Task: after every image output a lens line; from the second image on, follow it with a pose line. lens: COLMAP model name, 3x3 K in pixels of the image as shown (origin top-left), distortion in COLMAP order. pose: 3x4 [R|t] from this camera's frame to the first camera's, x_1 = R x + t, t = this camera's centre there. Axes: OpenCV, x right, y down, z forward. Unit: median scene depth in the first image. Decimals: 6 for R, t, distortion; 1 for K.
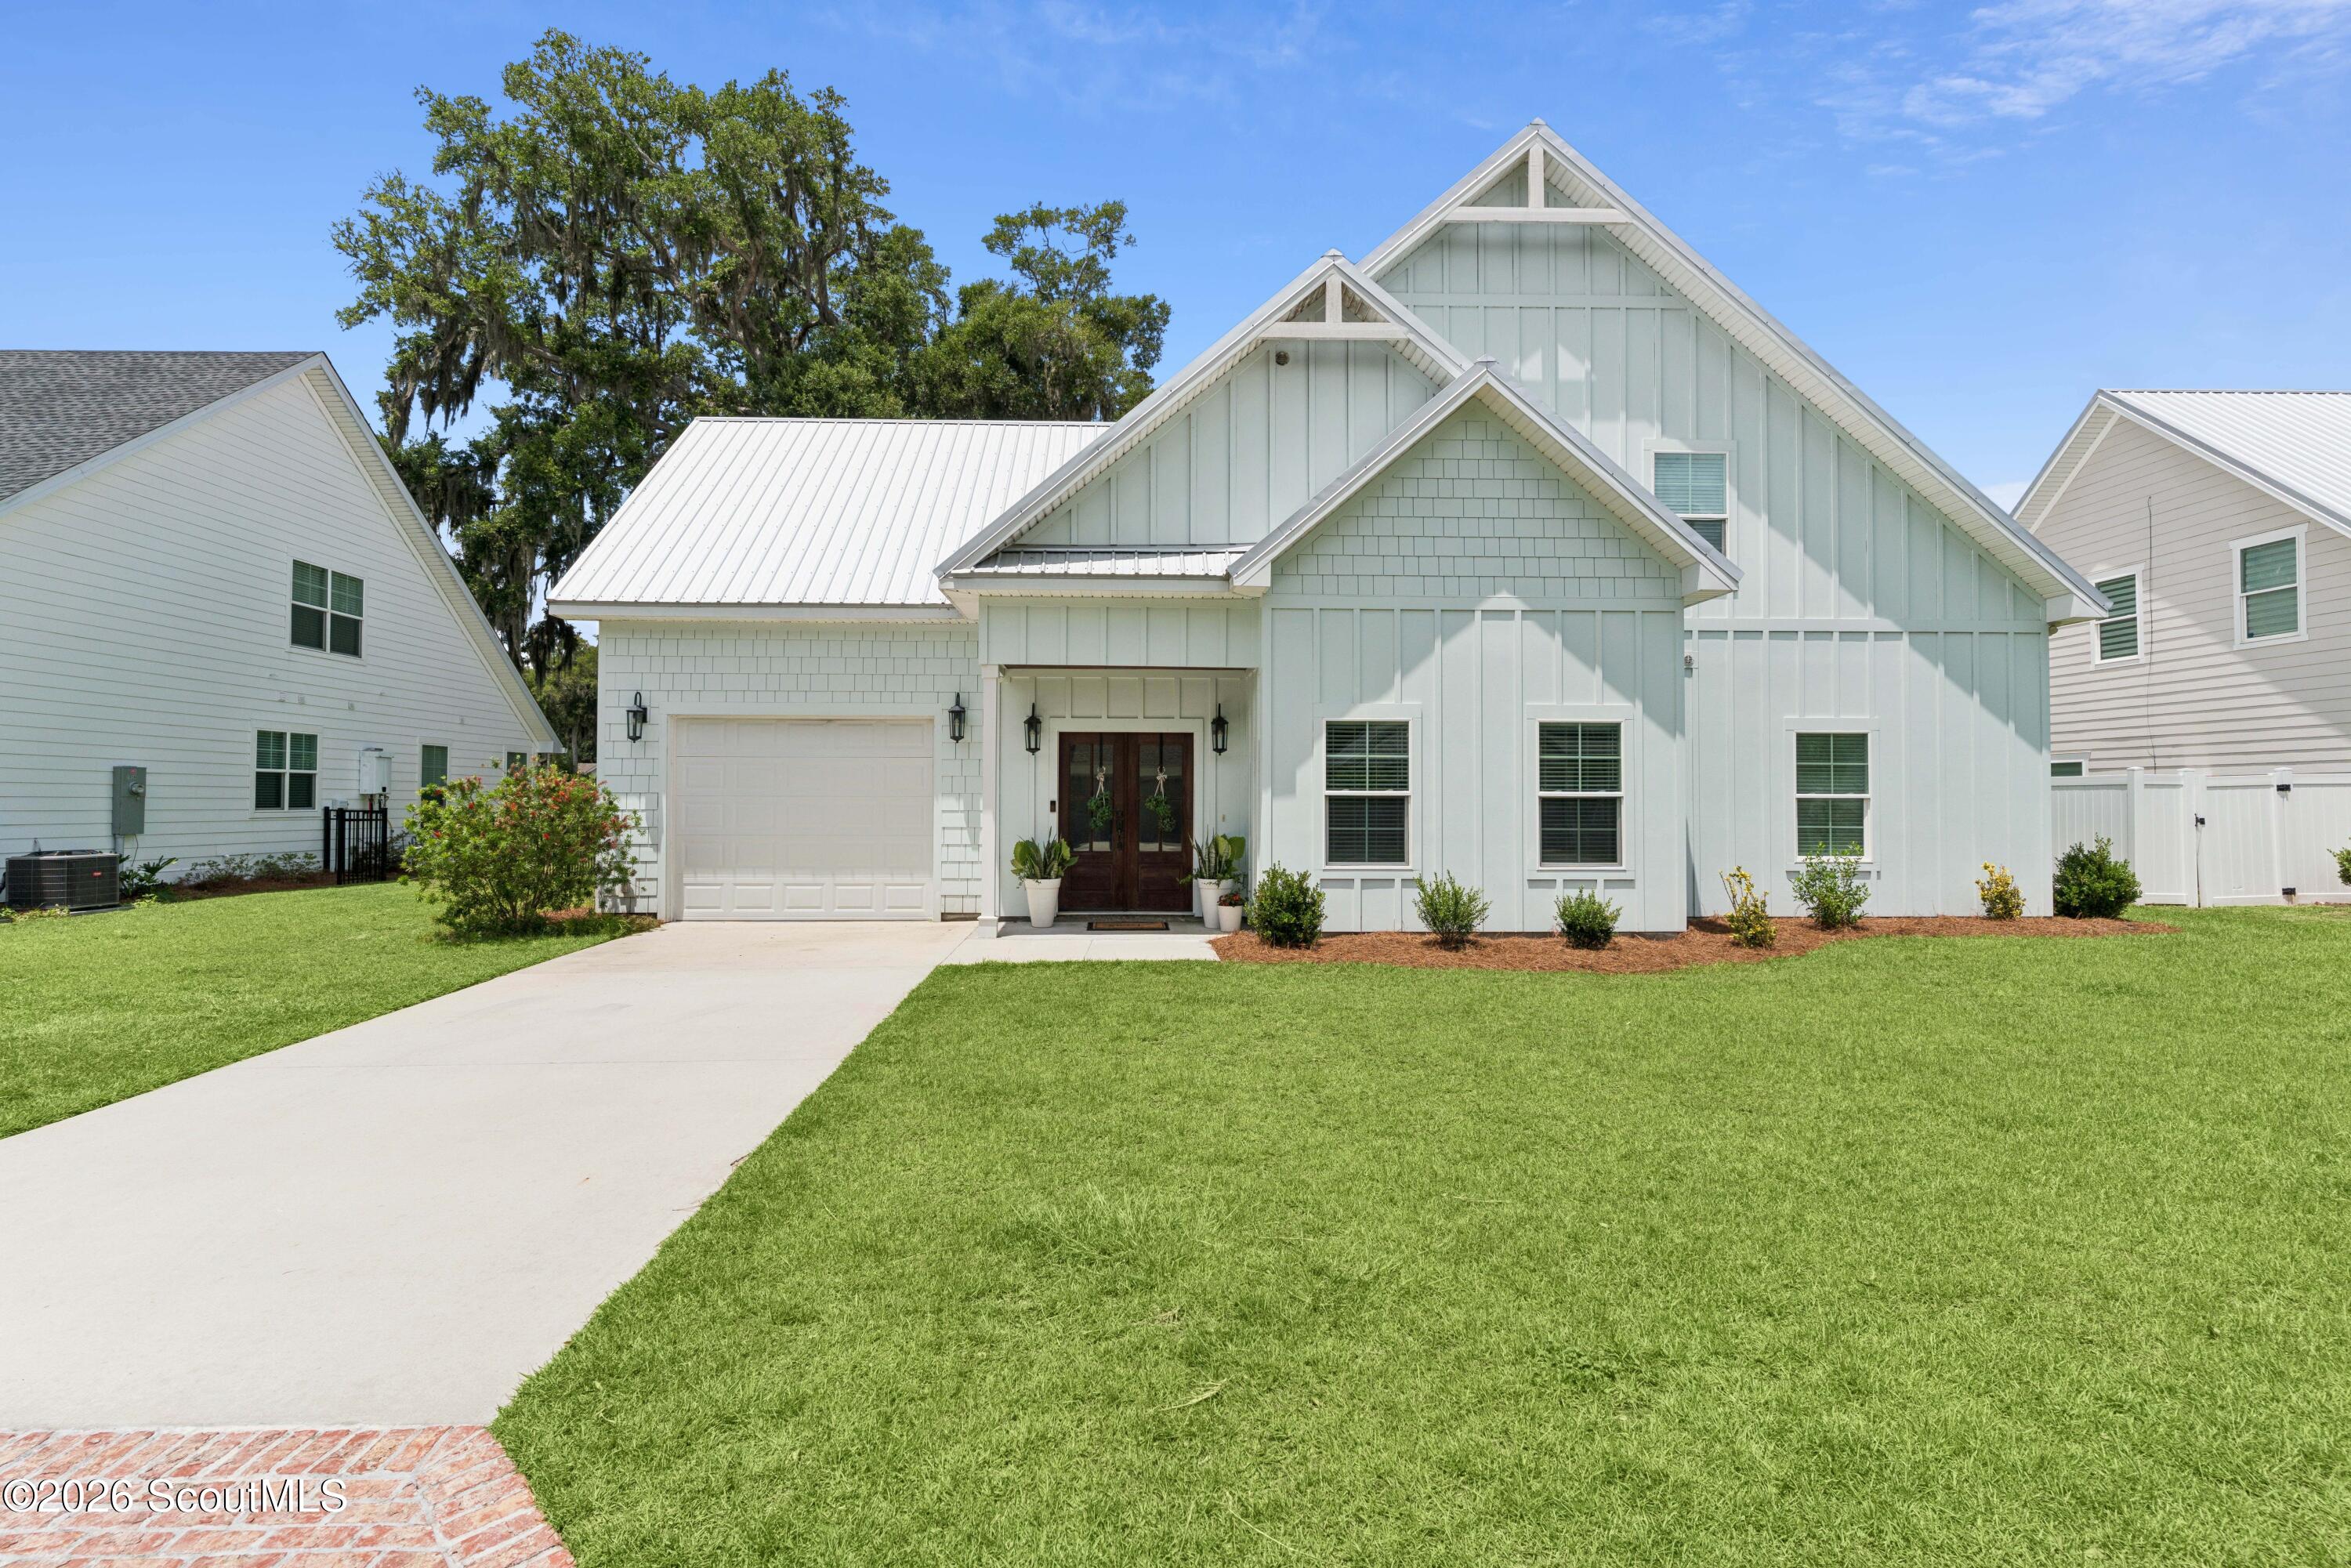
lens RADIAL K [[1114.7, 0, 1175.9], [0, 1114.7, 783.3], [0, 0, 1]] dist [0.003794, -0.001070]
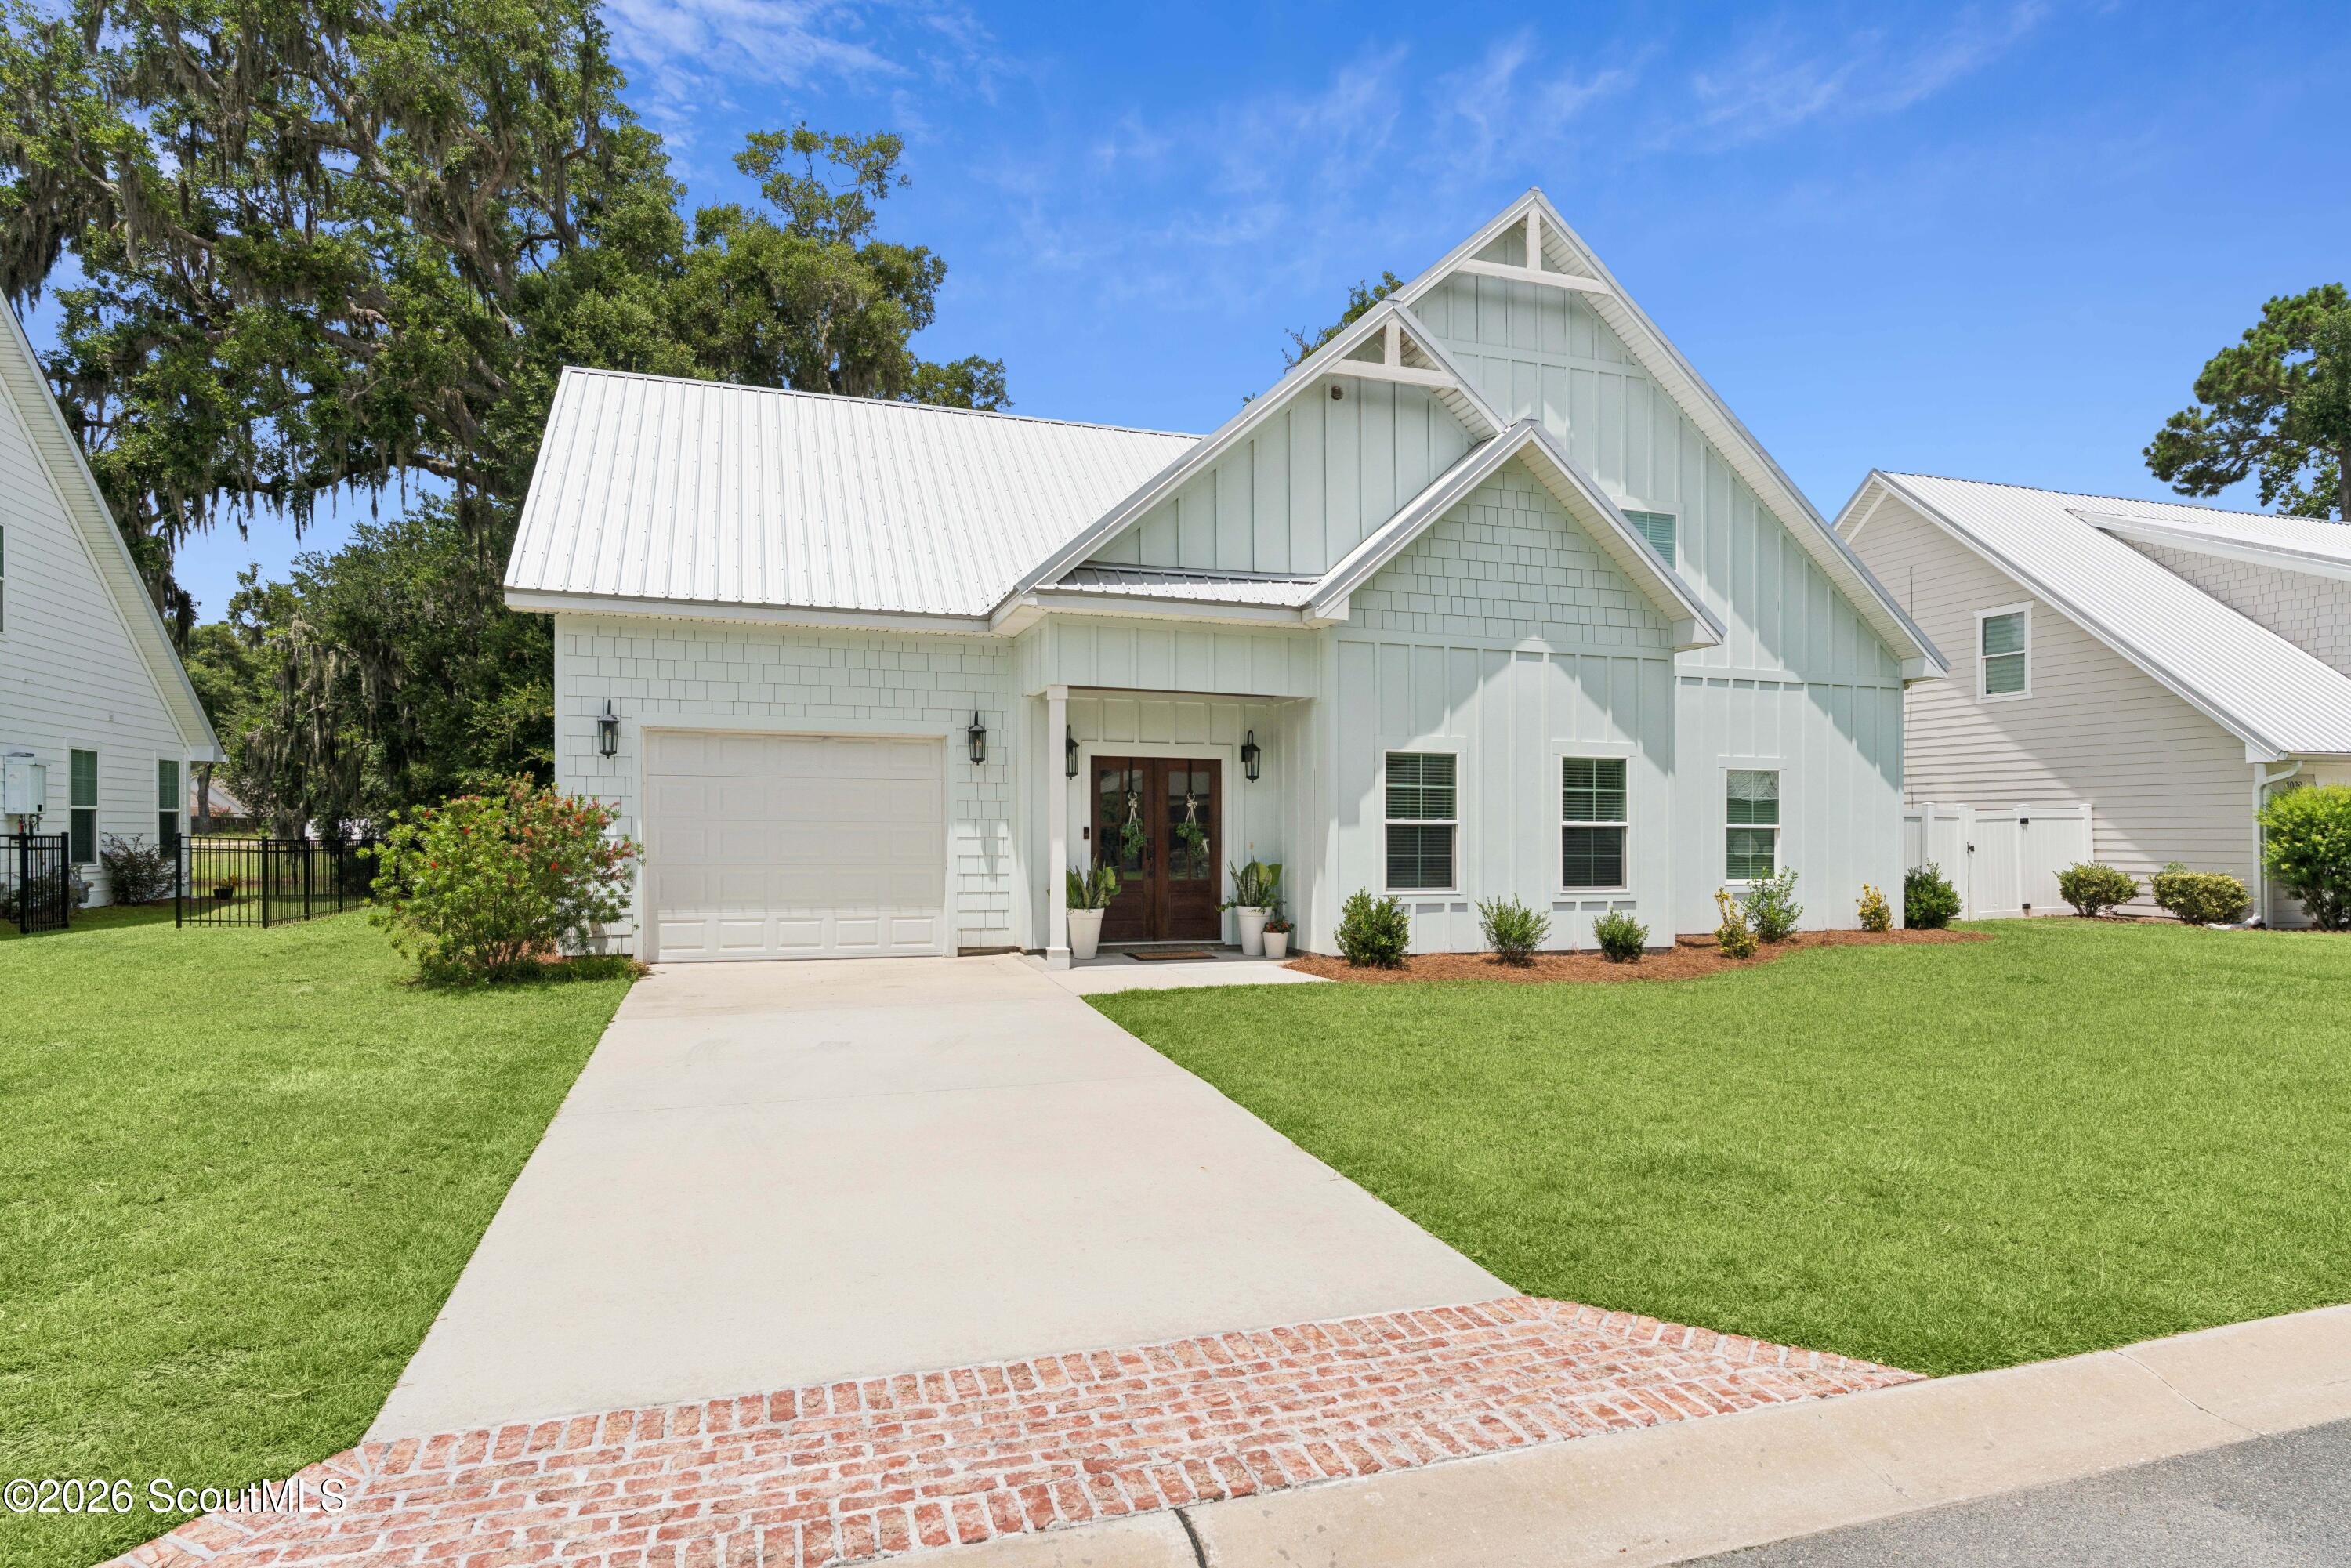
lens RADIAL K [[1302.2, 0, 1157.2], [0, 1302.2, 830.9], [0, 0, 1]] dist [-0.005527, 0.002687]
pose [[0.957082, 0.003462, 0.289796, -0.369181], [-0.008706, 0.999821, 0.016809, -0.000808], [-0.289685, -0.018611, 0.956941, -0.086406]]
